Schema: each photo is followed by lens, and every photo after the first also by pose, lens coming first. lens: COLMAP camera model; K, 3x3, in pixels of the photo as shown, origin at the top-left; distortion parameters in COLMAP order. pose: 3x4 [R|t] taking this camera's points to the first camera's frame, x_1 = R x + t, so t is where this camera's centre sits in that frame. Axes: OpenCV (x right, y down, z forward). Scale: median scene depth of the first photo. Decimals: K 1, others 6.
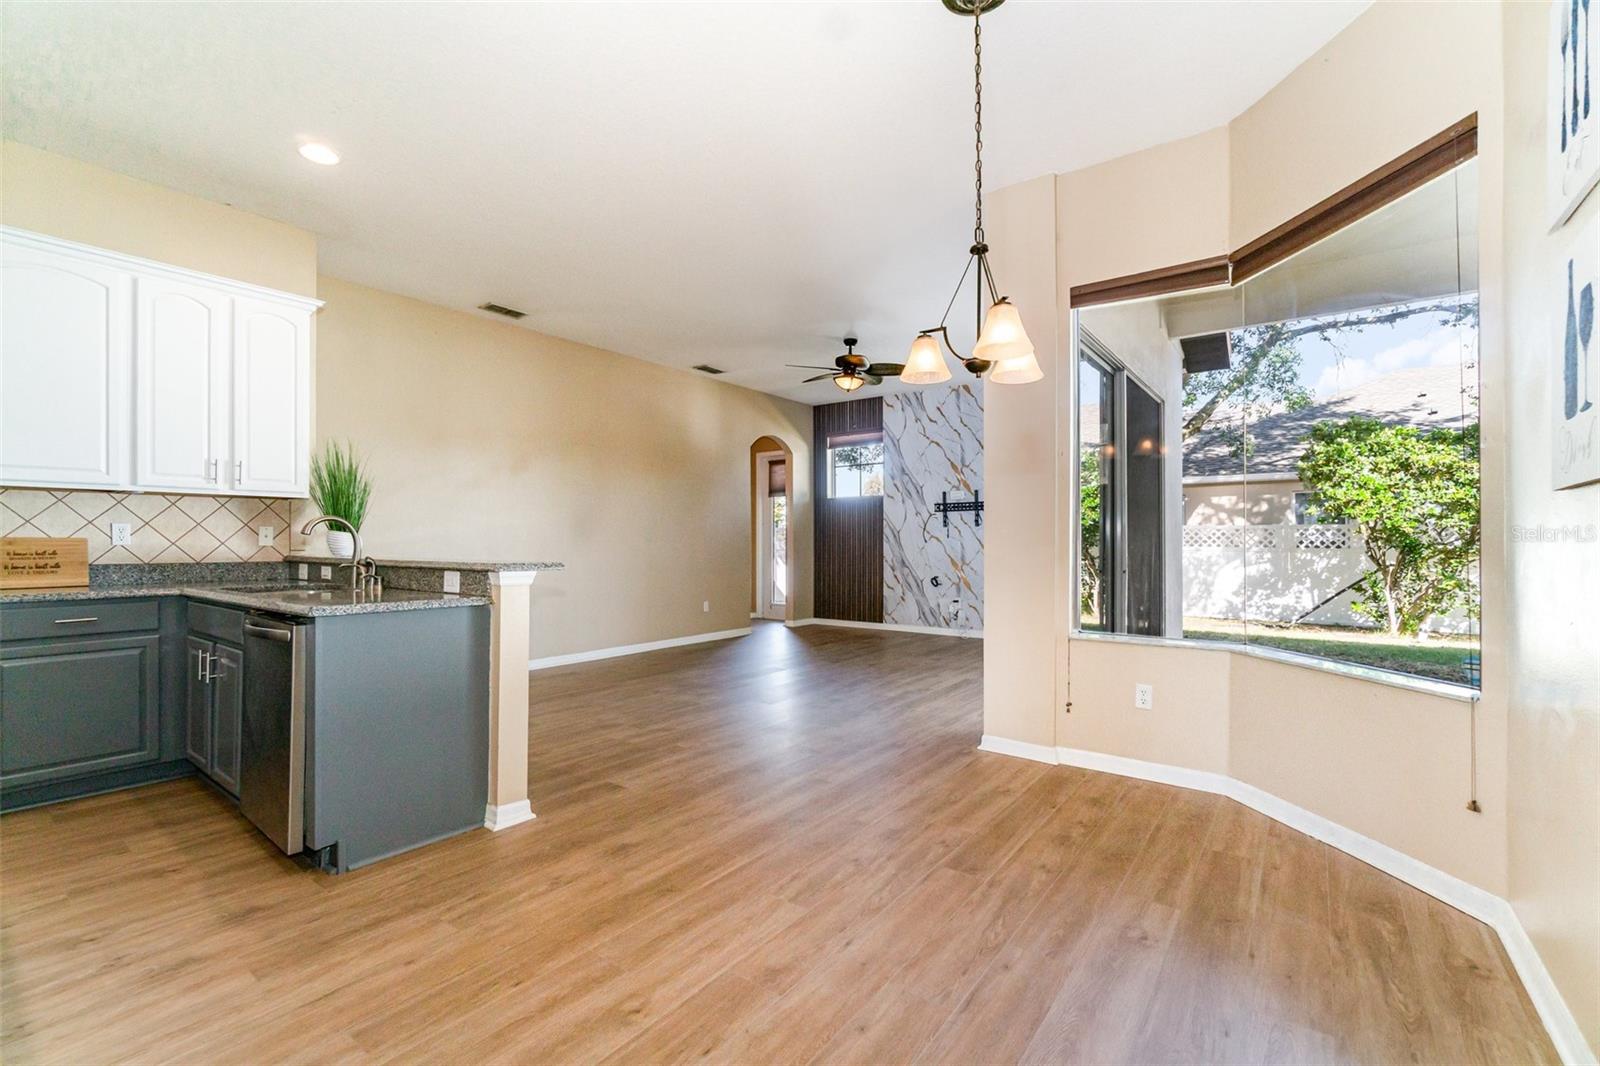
lens RADIAL K [[686.7, 0, 802.9], [0, 686.7, 531.1], [0, 0, 1]] dist [-0.000278, -0.000076]
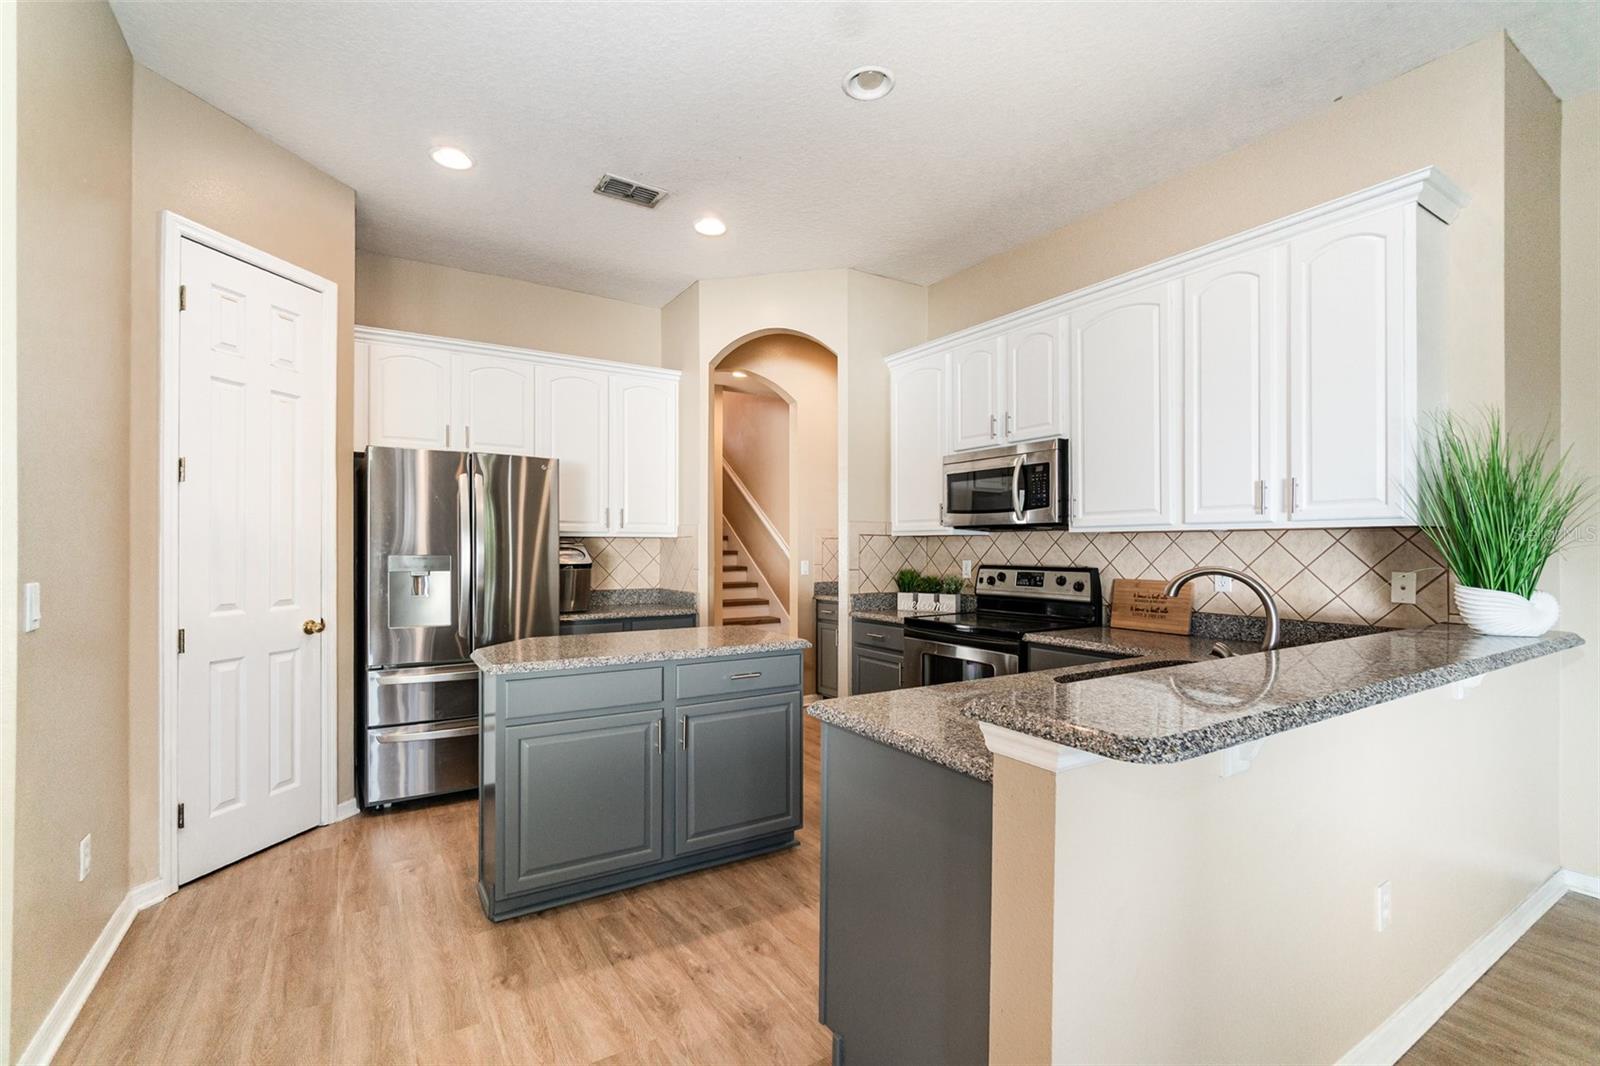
lens RADIAL K [[686.7, 0, 801.0], [0, 686.7, 544.9], [0, 0, 1]] dist [-0.000278, -0.000076]
pose [[-0.346403, -0.015492, -0.937958, 0.000722], [-0.001291, 0.999871, -0.016038, -0.024062], [0.938085, -0.004345, -0.346378, 0.791546]]
